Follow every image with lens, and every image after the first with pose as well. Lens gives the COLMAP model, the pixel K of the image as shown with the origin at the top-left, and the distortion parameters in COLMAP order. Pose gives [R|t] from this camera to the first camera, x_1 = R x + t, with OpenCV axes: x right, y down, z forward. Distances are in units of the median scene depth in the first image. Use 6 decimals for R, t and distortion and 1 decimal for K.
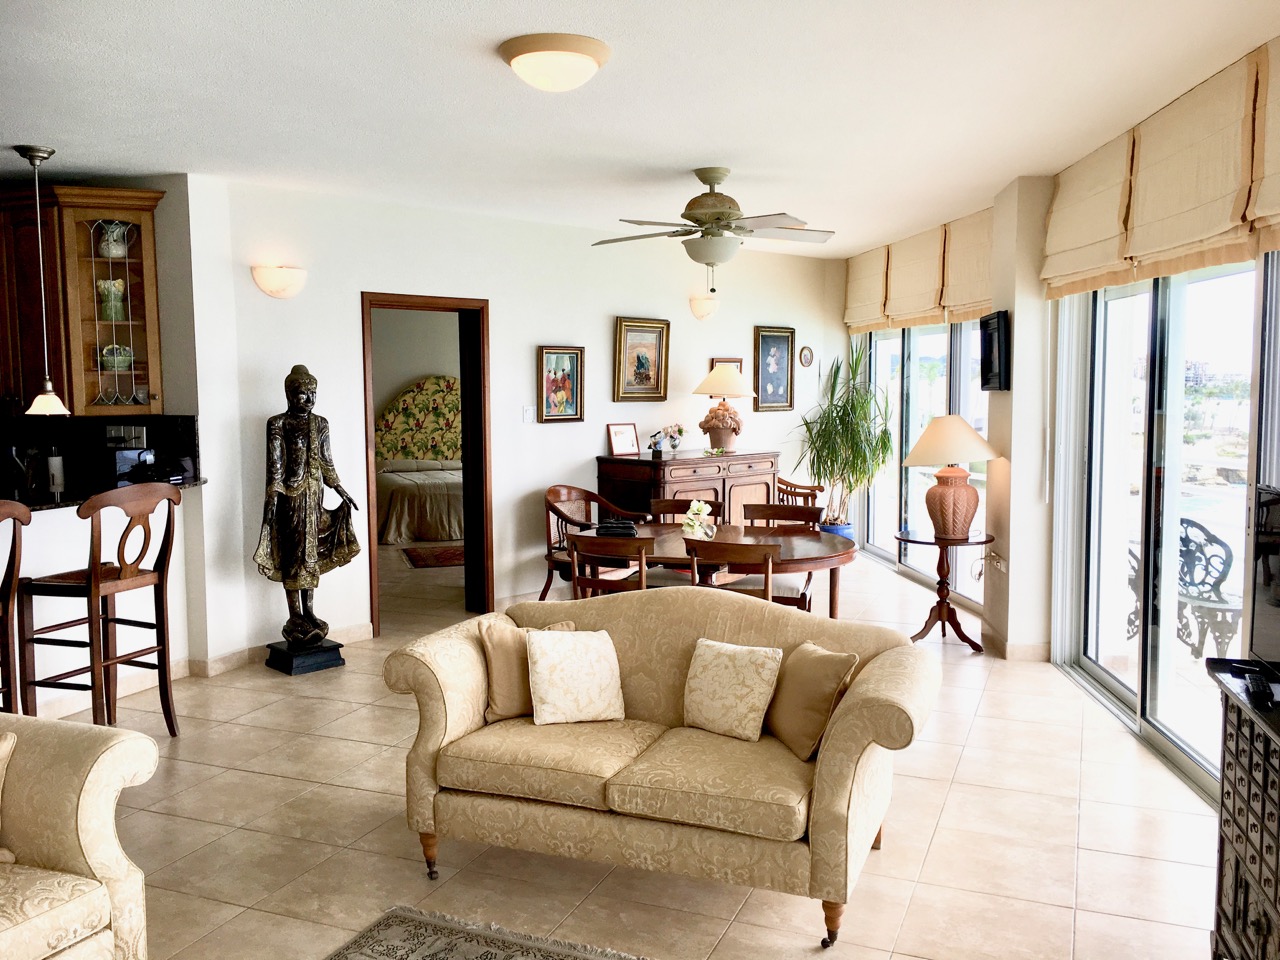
lens RADIAL K [[1095.4, 0, 635.2], [0, 1095.4, 467.1], [0, 0, 1]] dist [0.081463, -0.108298]
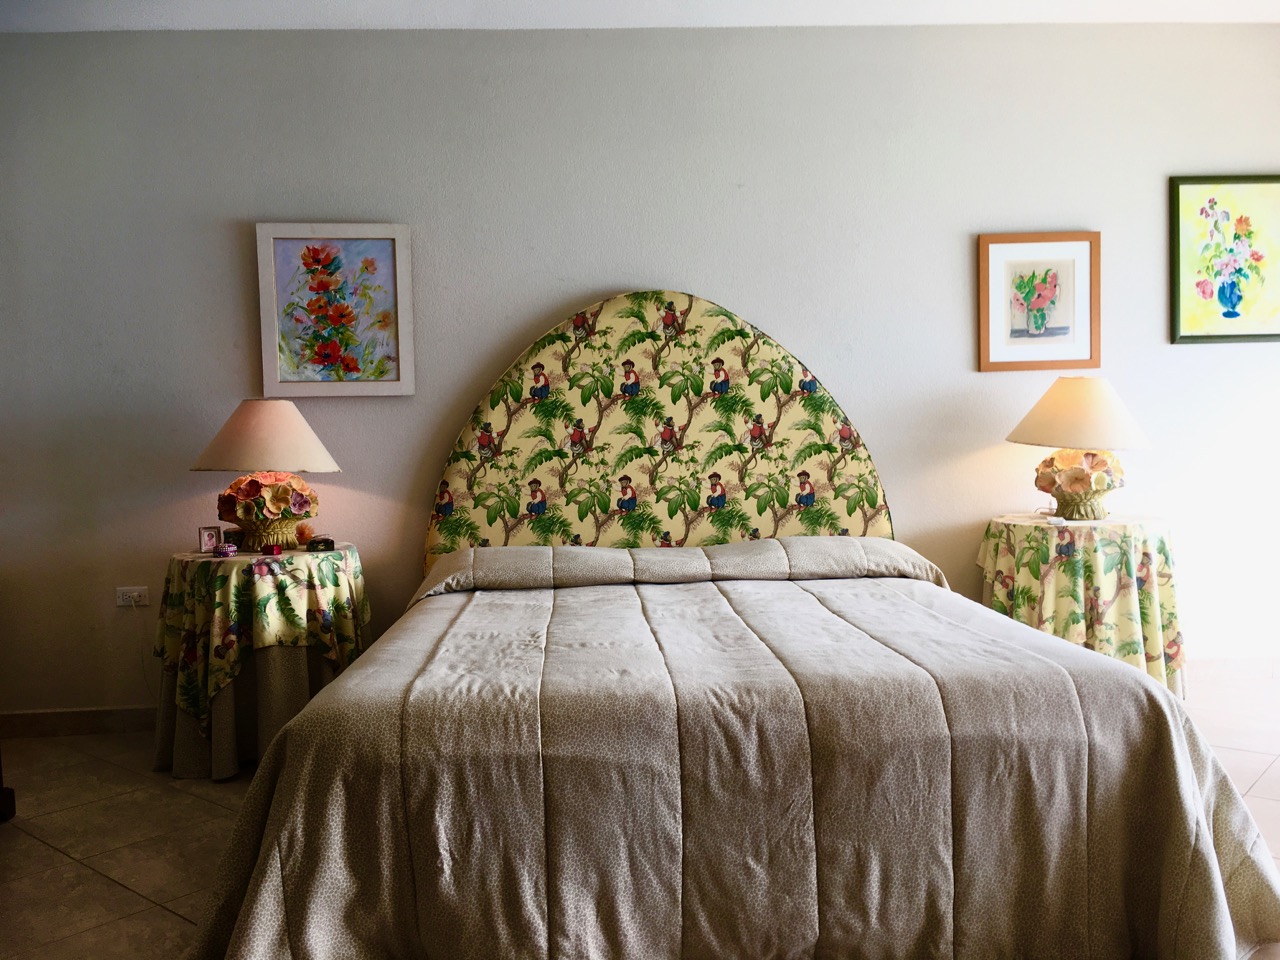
lens RADIAL K [[1095.4, 0, 635.2], [0, 1095.4, 467.1], [0, 0, 1]] dist [0.081463, -0.108298]
pose [[0.949997, -0.011655, -0.312040, -0.079269], [-0.000828, 0.999206, -0.039842, -0.017017], [0.312257, 0.038108, 0.949233, 0.695278]]
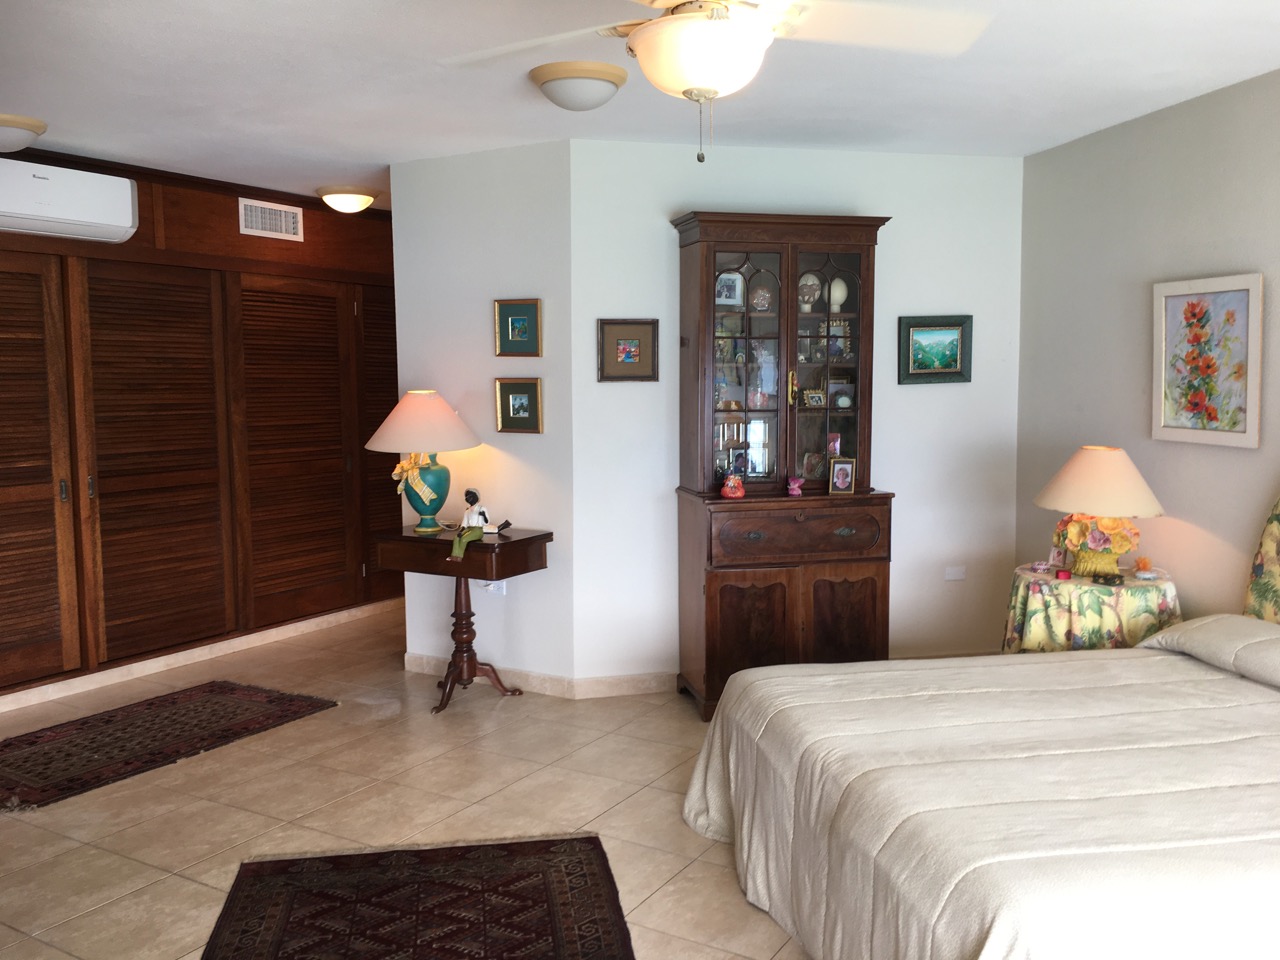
lens RADIAL K [[1095.4, 0, 635.2], [0, 1095.4, 467.1], [0, 0, 1]] dist [0.081463, -0.108298]
pose [[-0.154473, 0.087201, -0.984141, 0.105202], [-0.068708, 0.992738, 0.098748, -0.066446], [0.985605, 0.082872, -0.147360, 0.858125]]
